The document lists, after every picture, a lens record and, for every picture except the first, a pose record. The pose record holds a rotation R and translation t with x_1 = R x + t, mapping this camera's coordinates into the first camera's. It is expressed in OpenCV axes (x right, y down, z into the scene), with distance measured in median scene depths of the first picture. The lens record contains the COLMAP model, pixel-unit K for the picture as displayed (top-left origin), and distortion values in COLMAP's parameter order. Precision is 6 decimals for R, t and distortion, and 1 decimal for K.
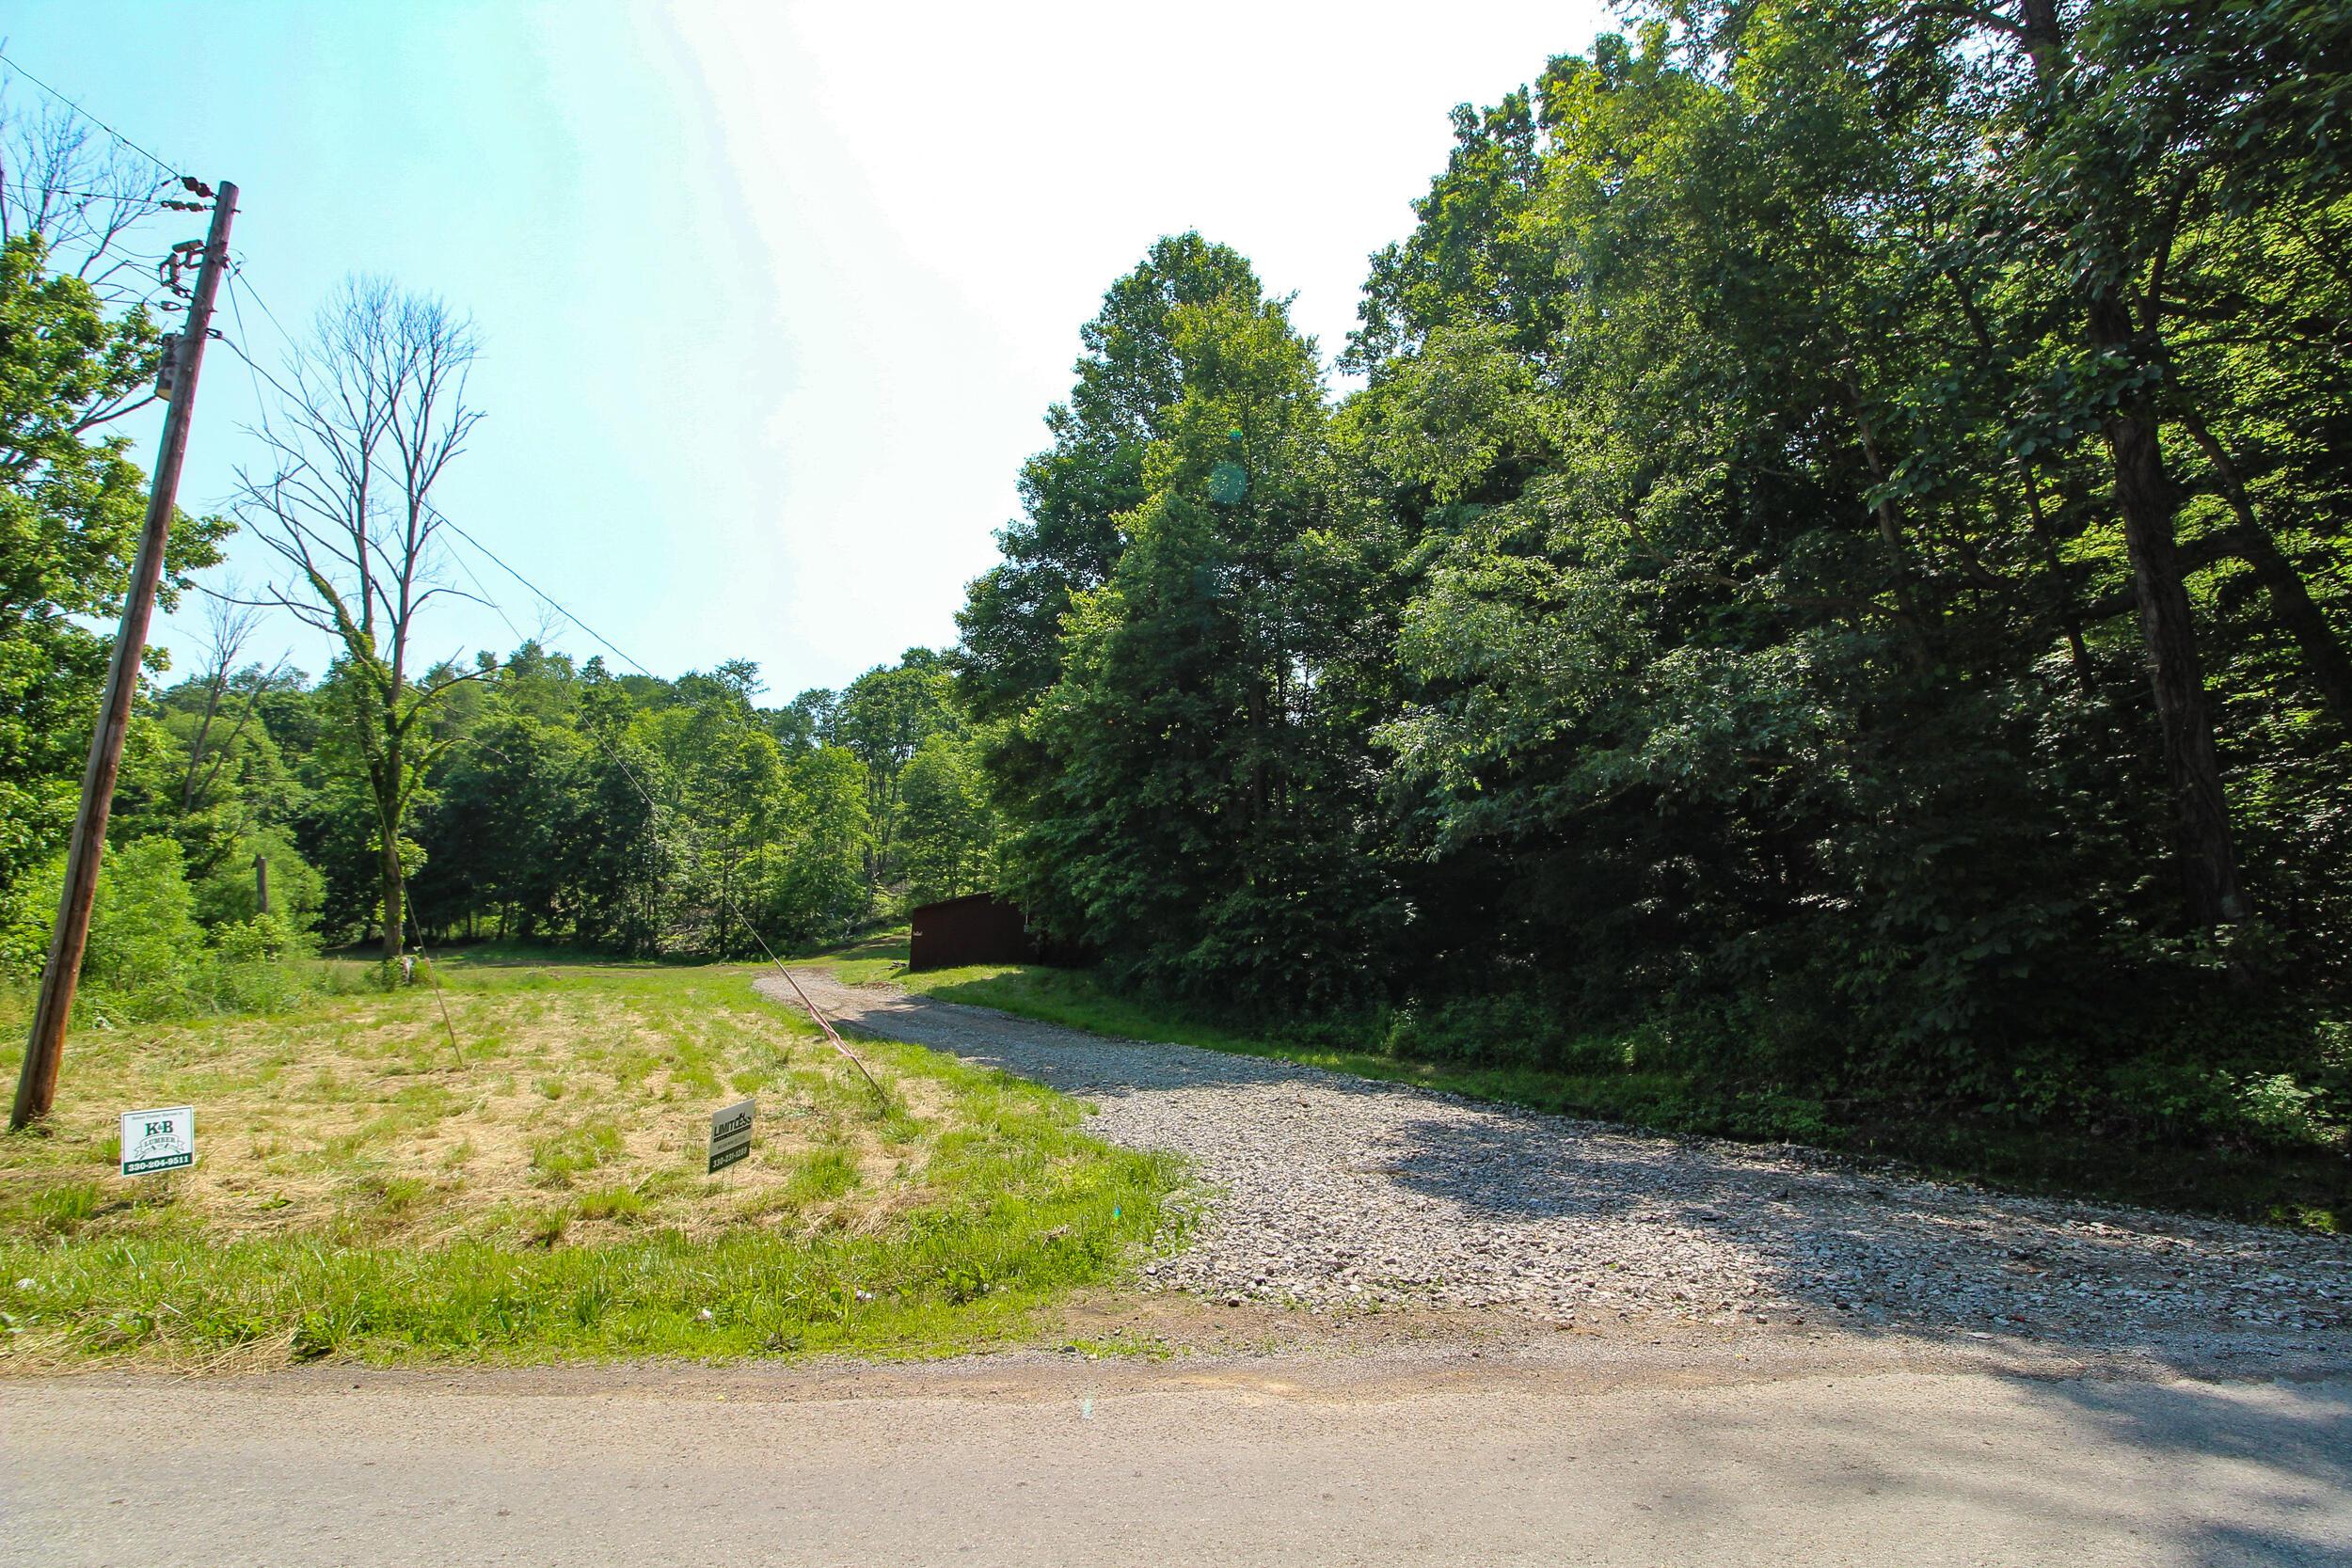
lens RADIAL K [[1268.1, 0, 1176.0], [0, 1268.1, 784.0], [0, 0, 1]] dist [-0.001163, -0.000216]
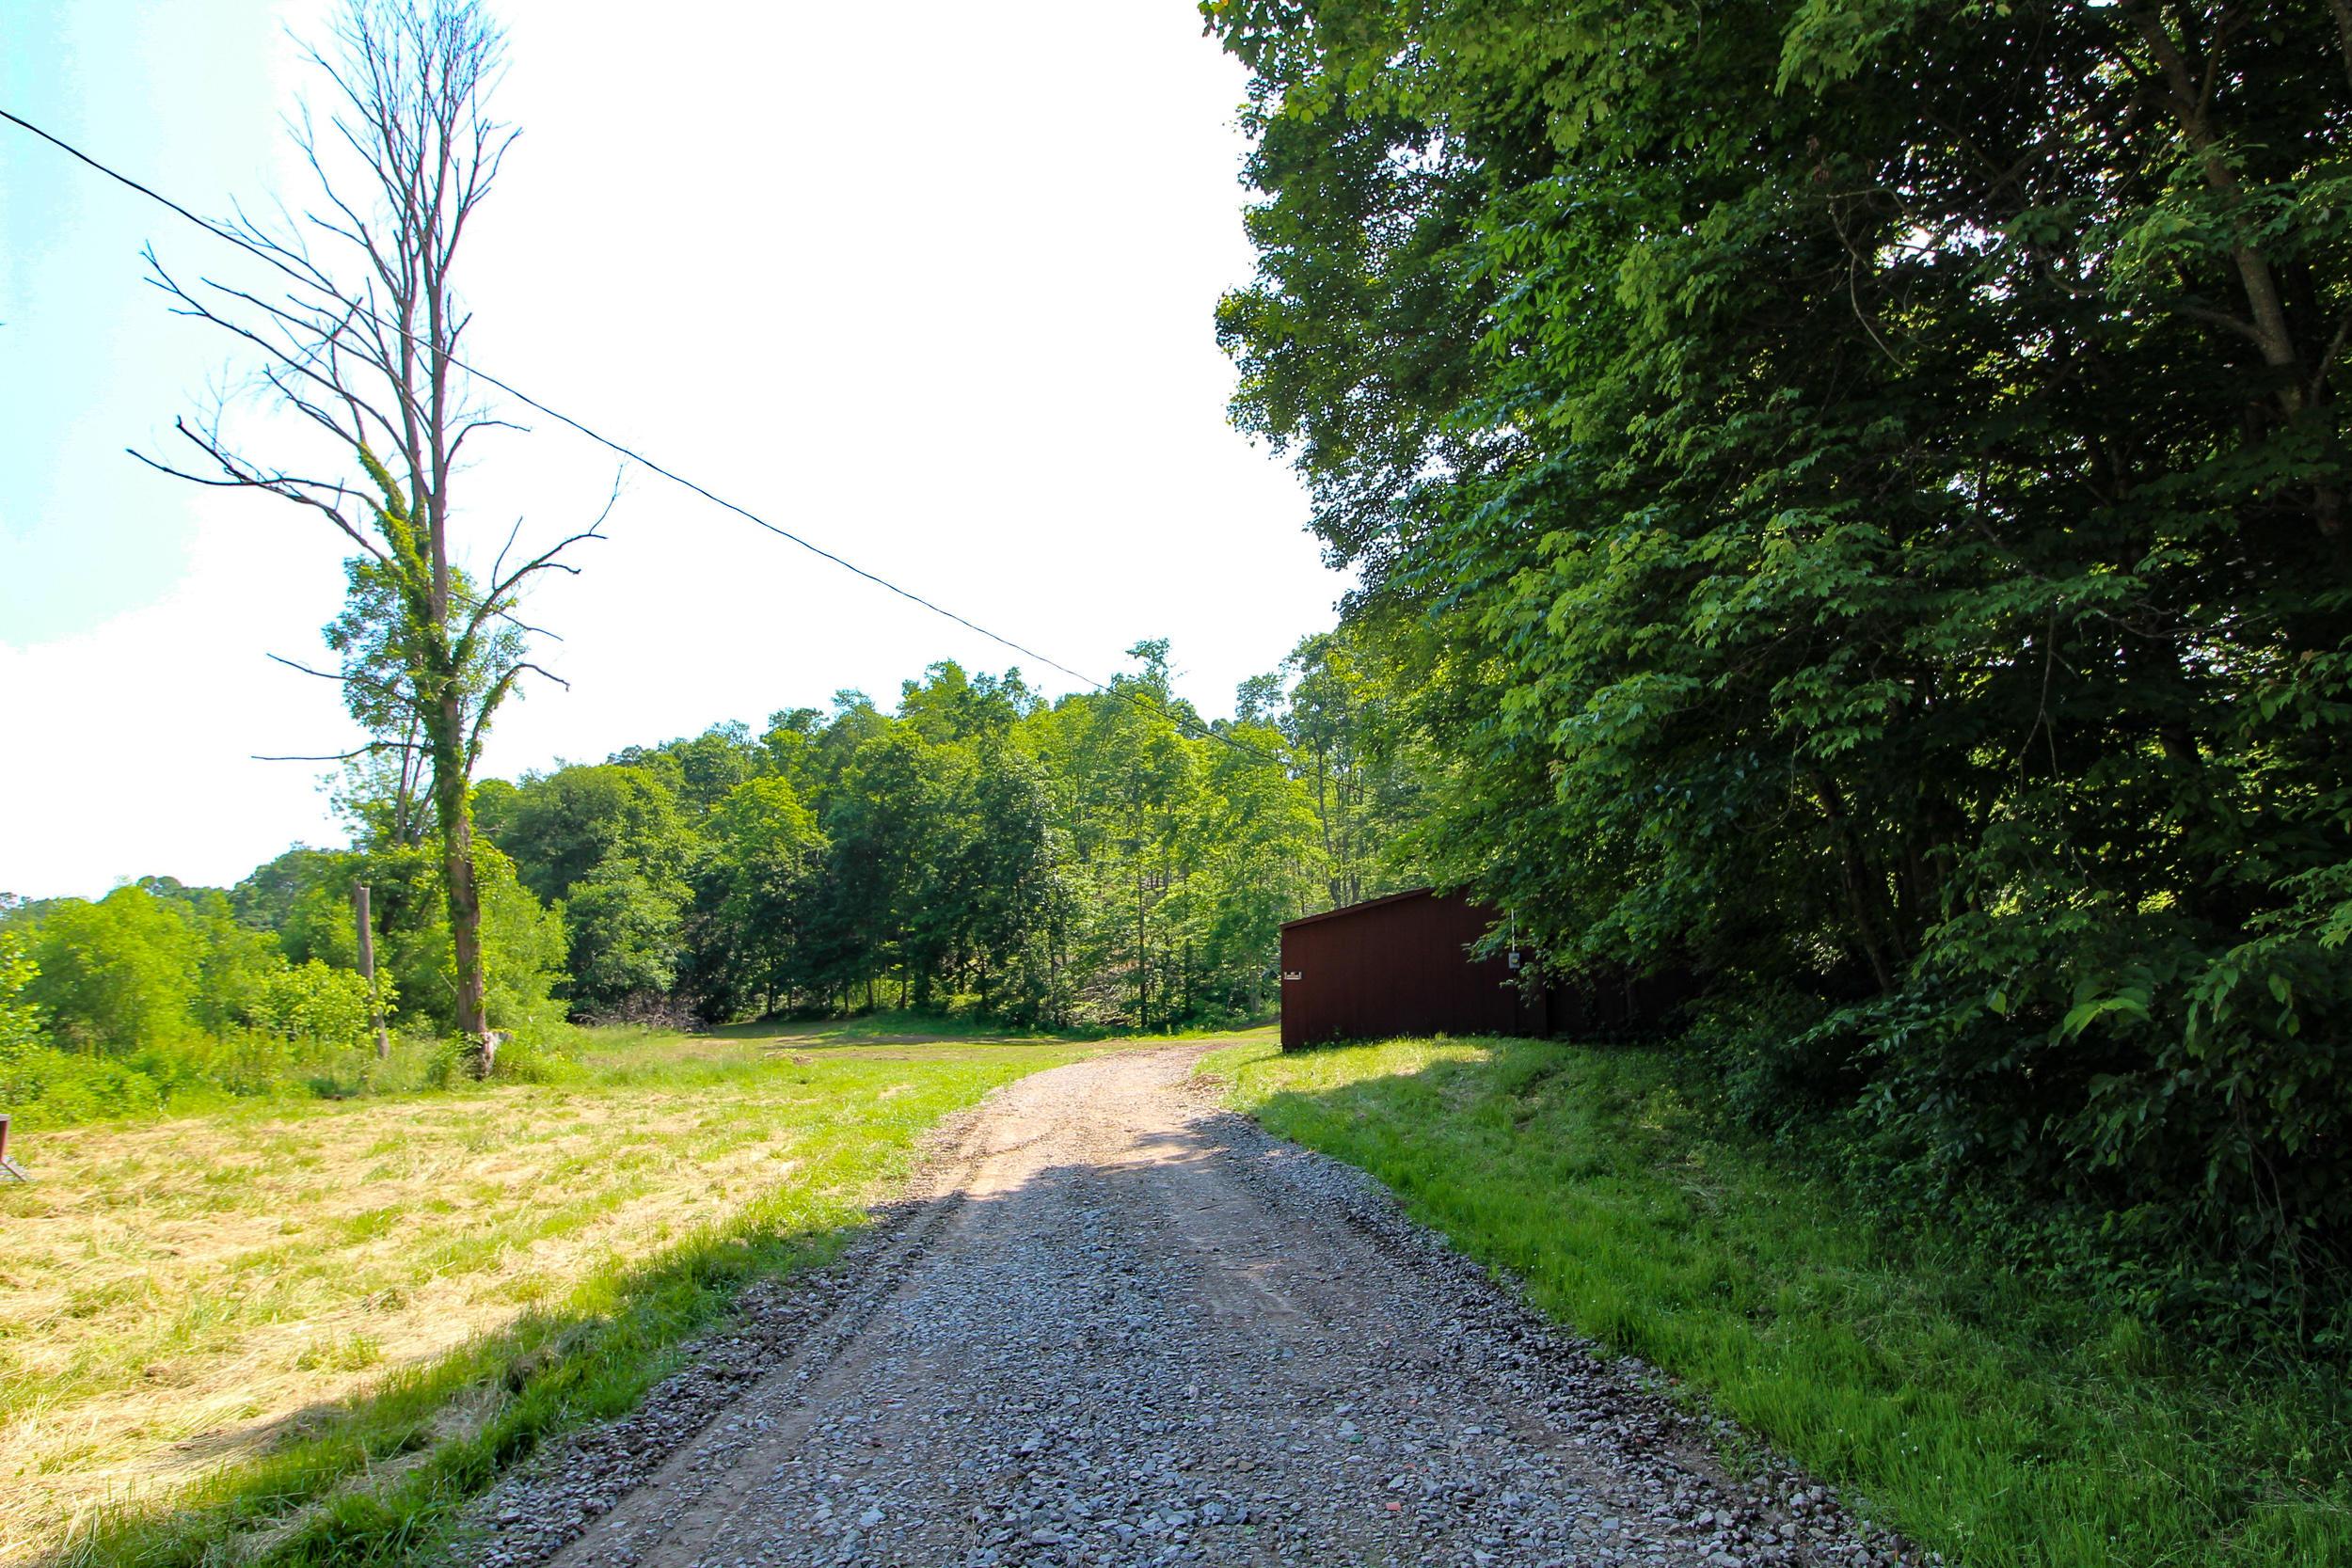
lens RADIAL K [[1313.2, 0, 1172.8], [0, 1313.2, 741.0], [0, 0, 1]] dist [0.000739, 0.000029]
pose [[0.909995, -0.099813, -0.402425, -0.017470], [0.067755, 0.993343, -0.093165, 0.042737], [0.409045, 0.057513, 0.910700, 0.304115]]
